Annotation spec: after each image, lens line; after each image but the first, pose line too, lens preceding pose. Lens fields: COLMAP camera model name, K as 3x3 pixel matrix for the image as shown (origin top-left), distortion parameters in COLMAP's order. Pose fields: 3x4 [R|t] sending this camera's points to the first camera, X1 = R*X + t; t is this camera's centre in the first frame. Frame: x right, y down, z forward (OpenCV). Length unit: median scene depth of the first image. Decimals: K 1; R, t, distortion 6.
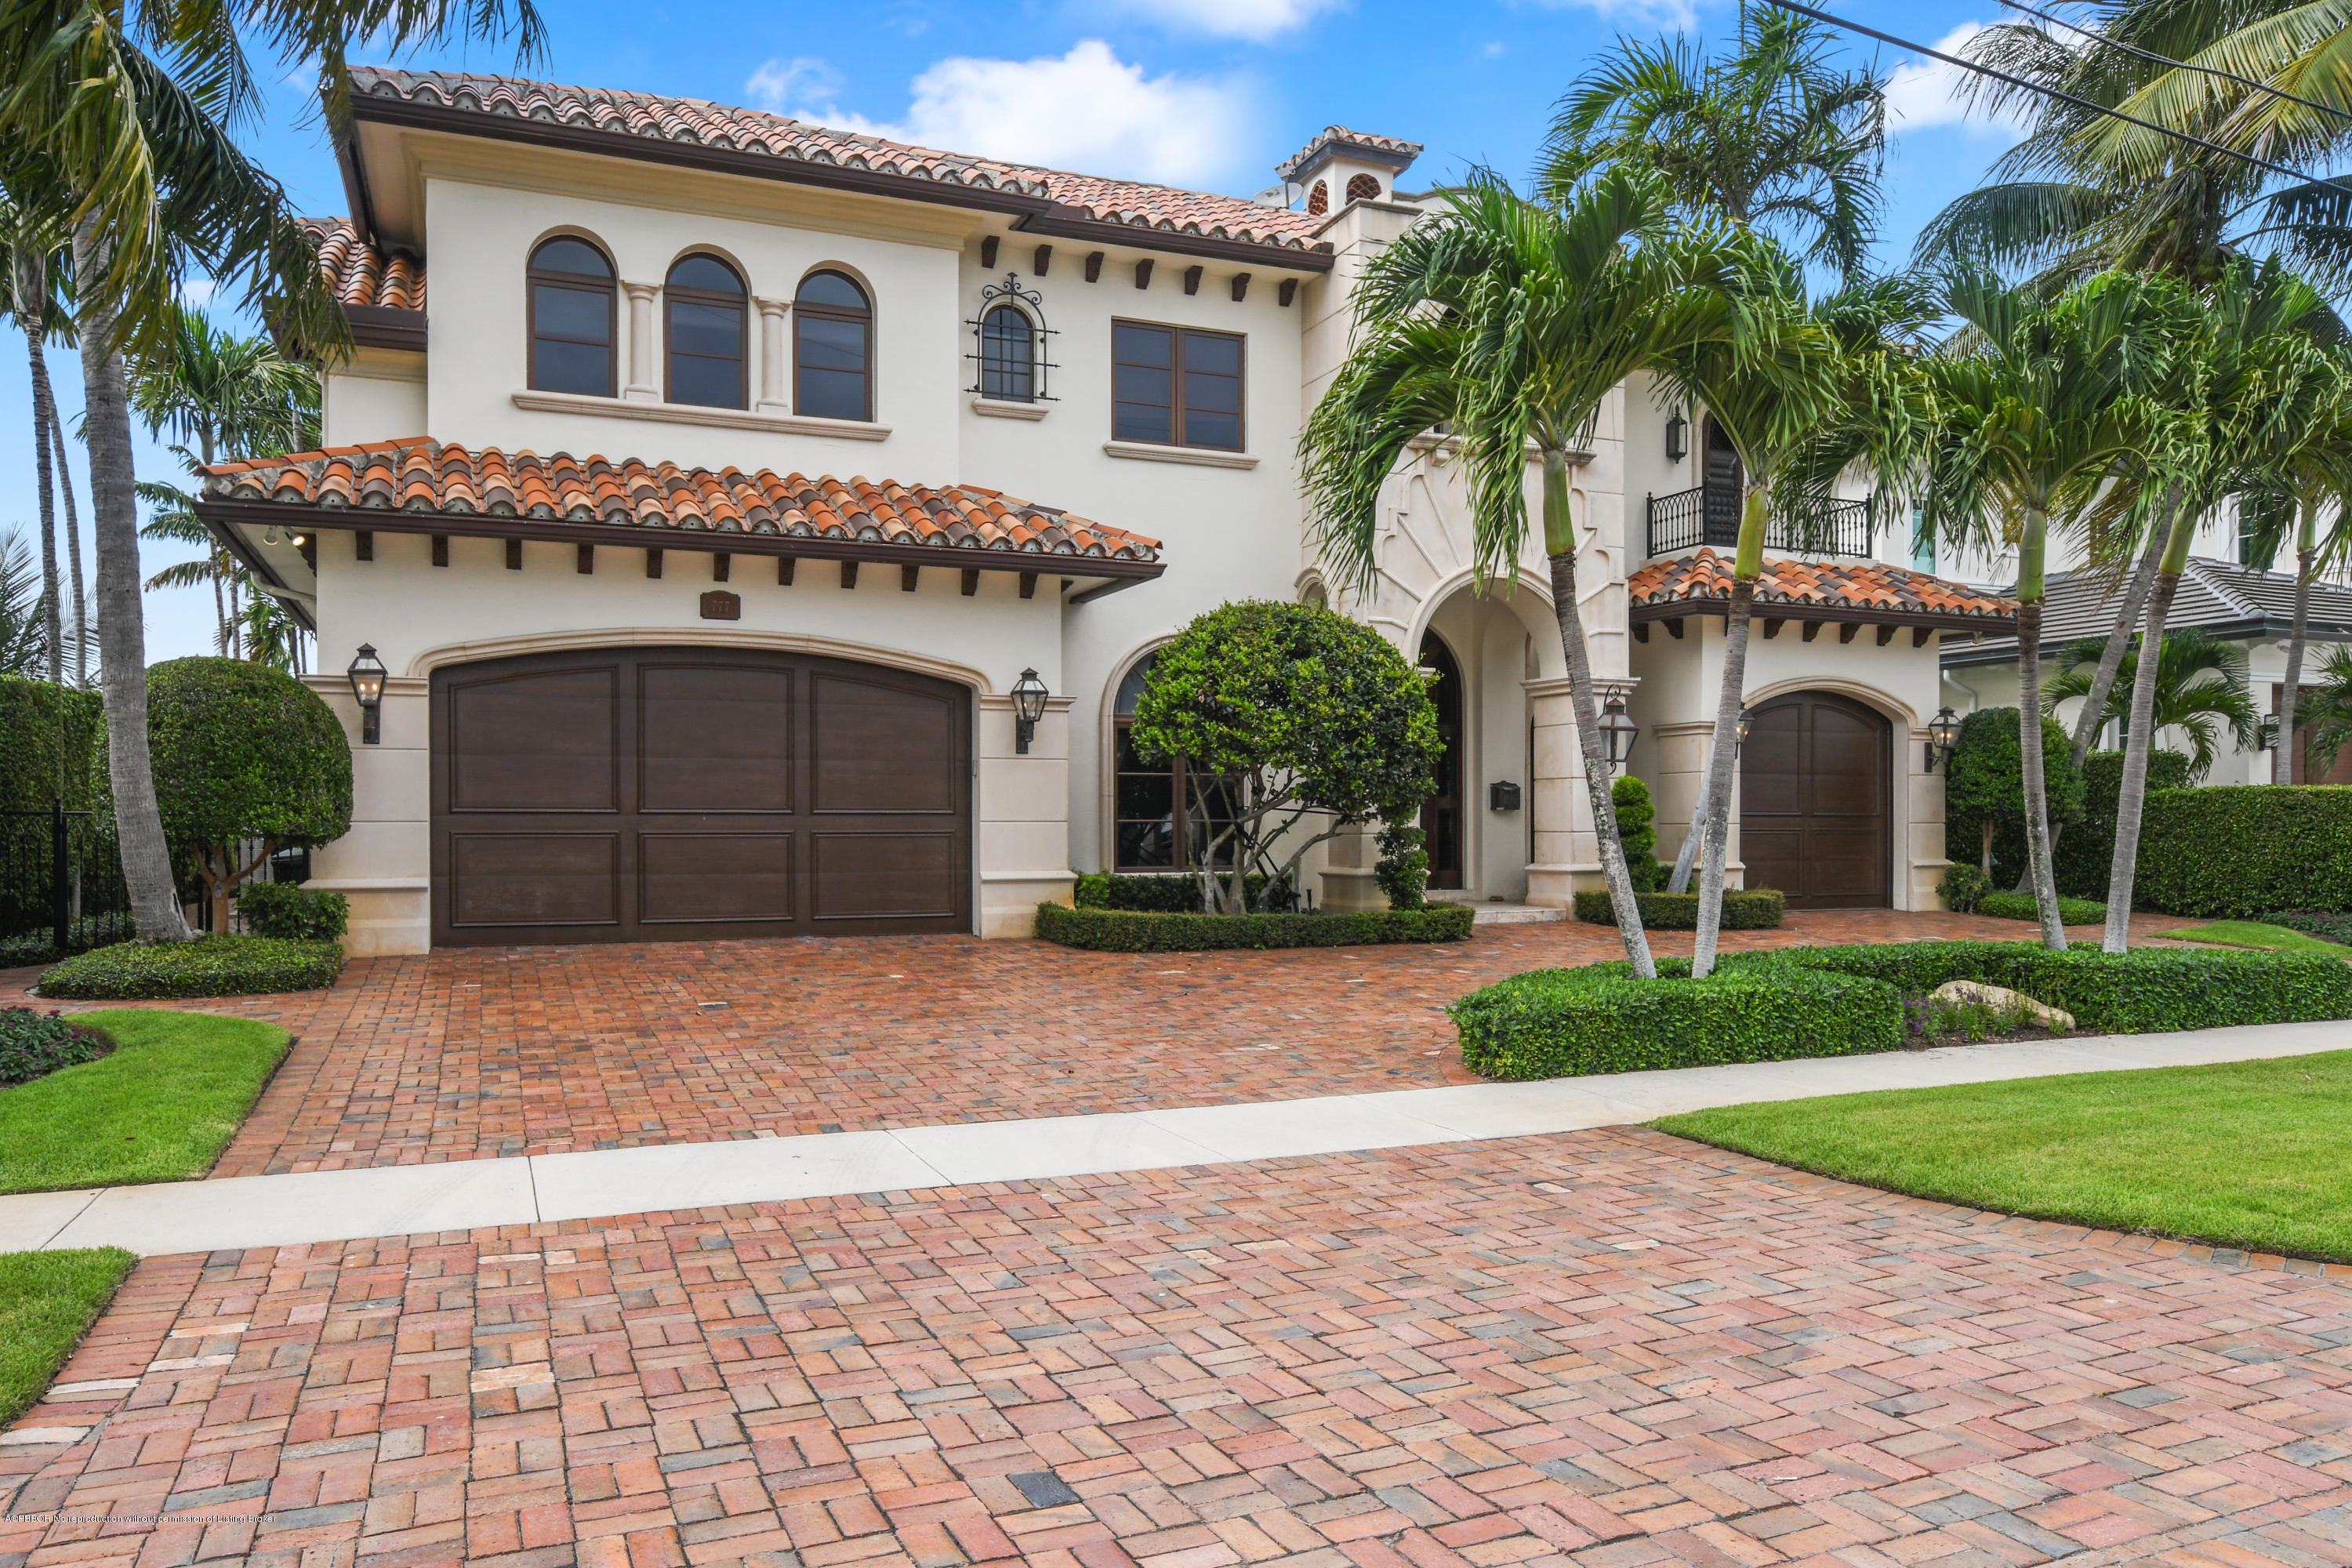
lens RADIAL K [[1626.8, 0, 1176.1], [0, 1626.8, 794.3], [0, 0, 1]] dist [-0.027262, 0.002021]
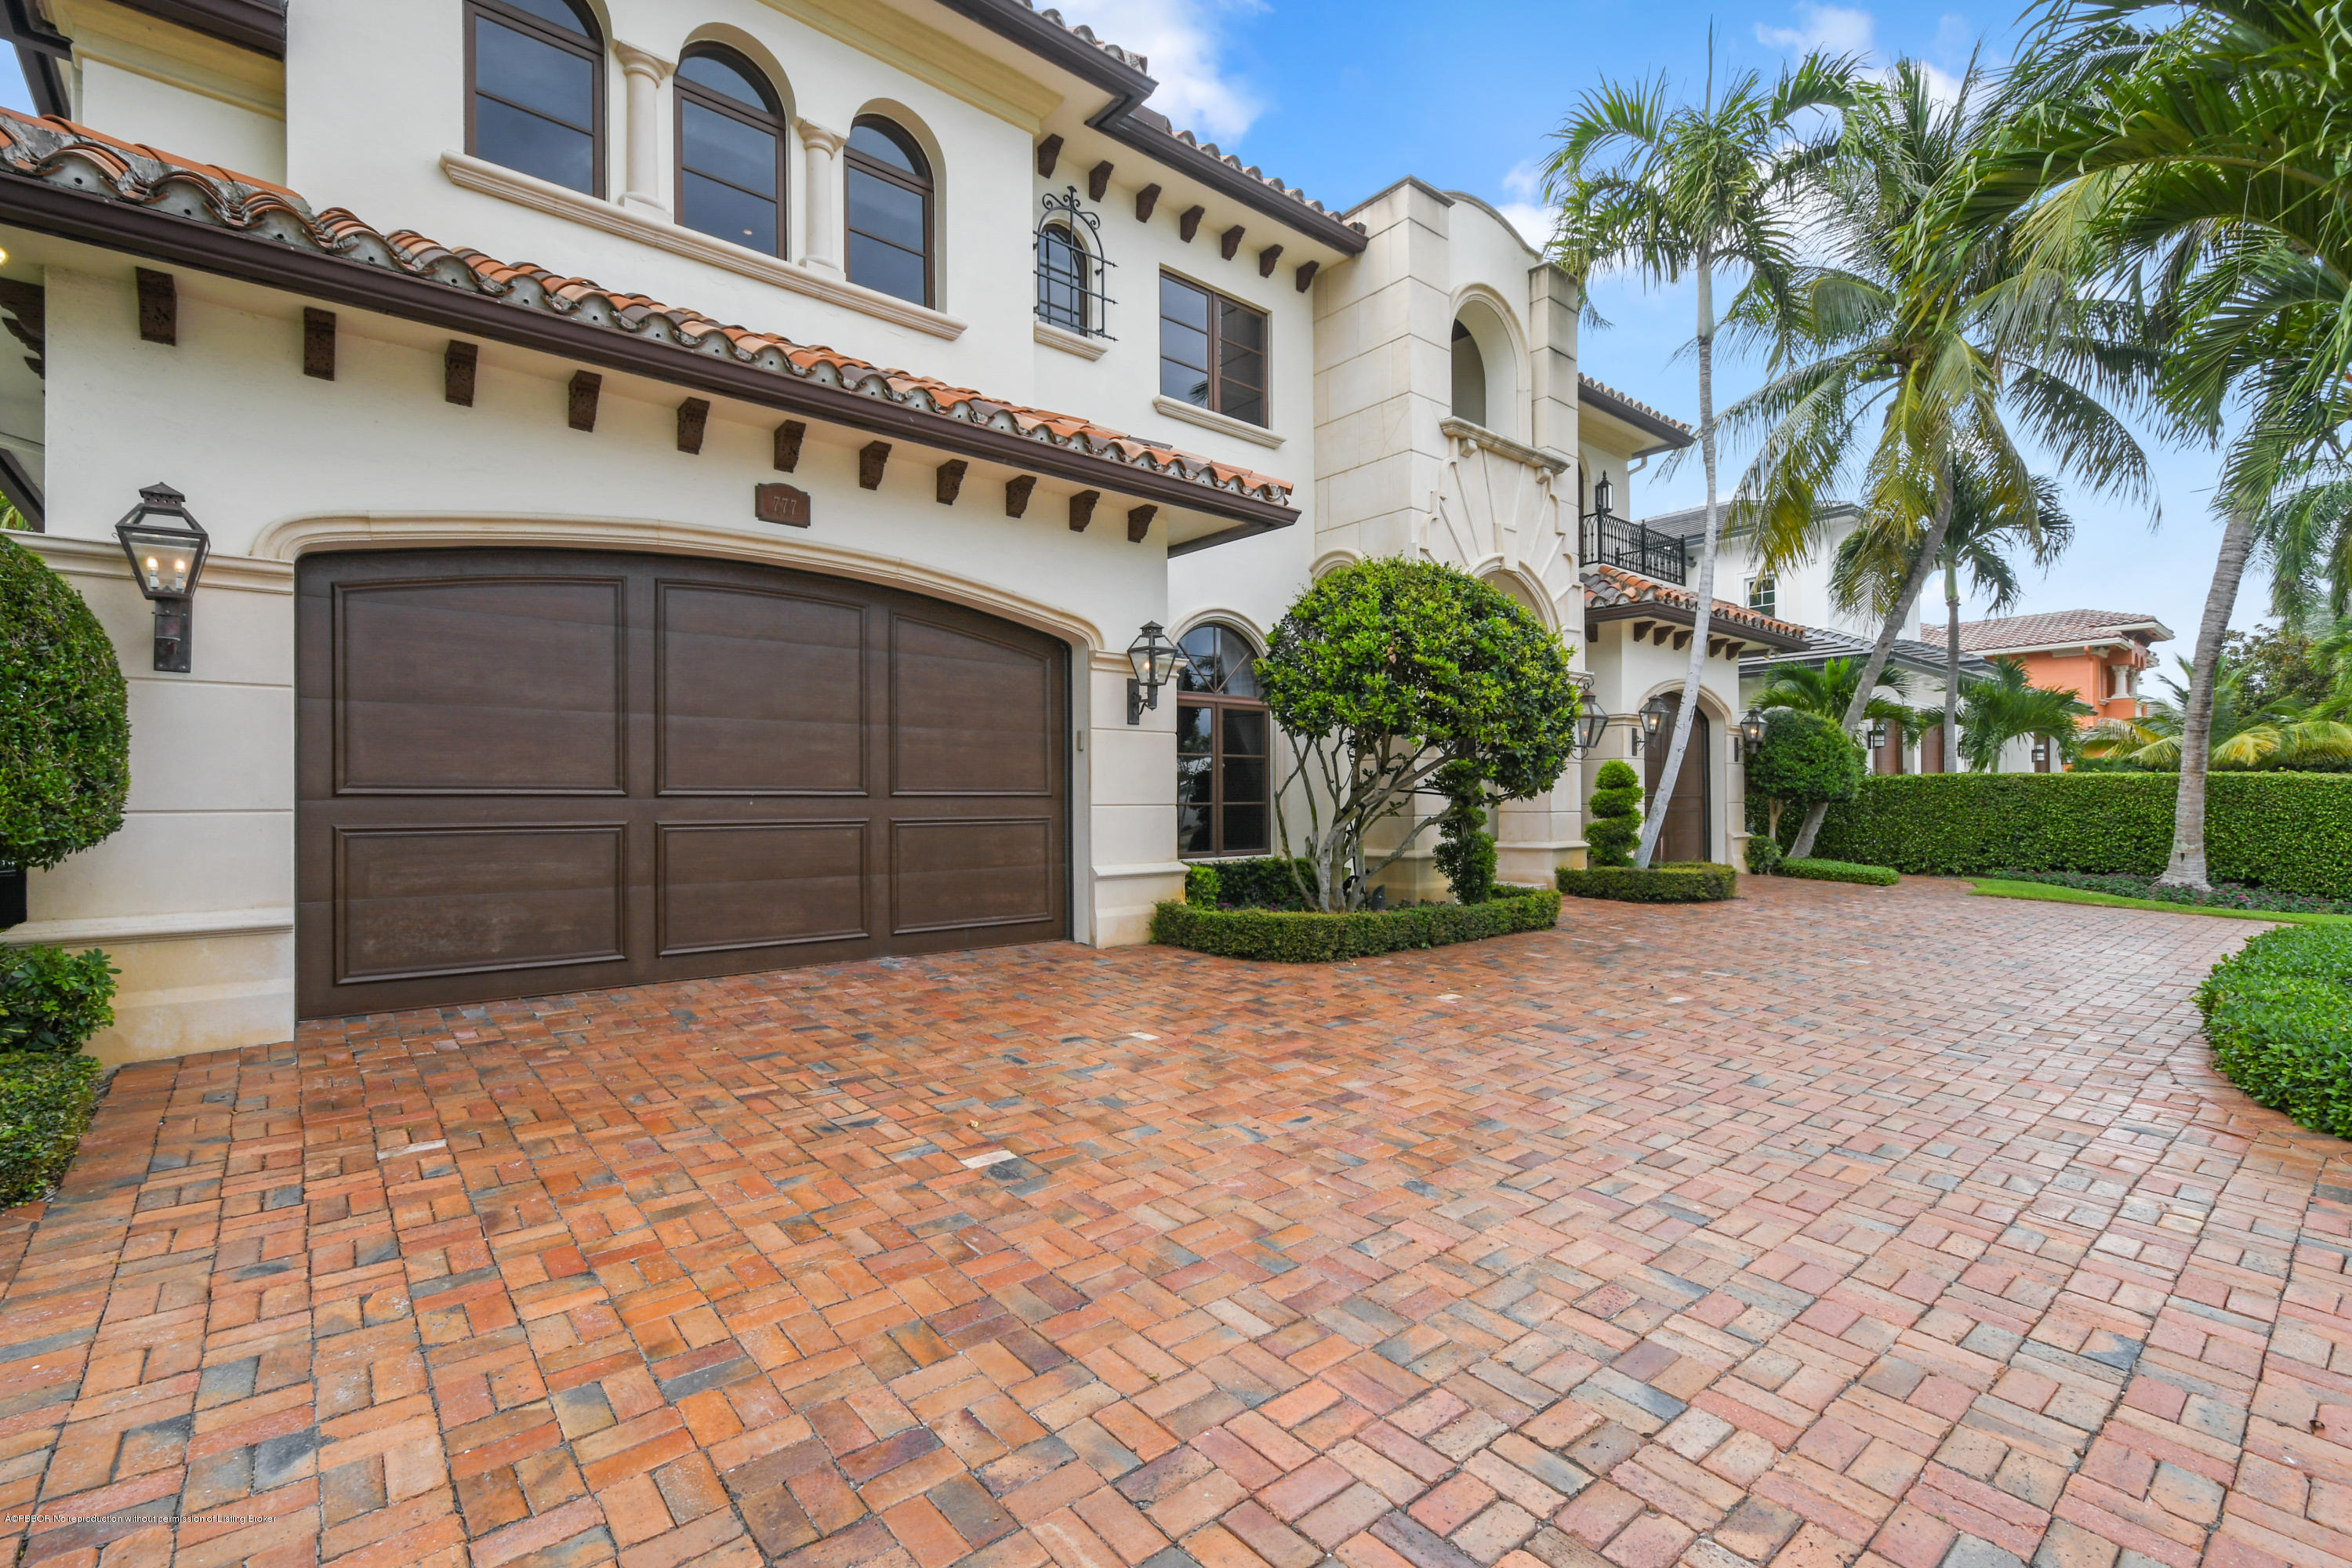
lens RADIAL K [[1059.4, 0, 1180.2], [0, 1059.4, 778.8], [0, 0, 1]] dist [0.000824, -0.001461]
pose [[0.954981, 0.002446, 0.296656, -0.244078], [-0.000710, 0.999982, -0.005959, 0.006779], [-0.296665, 0.005480, 0.954966, 0.488316]]
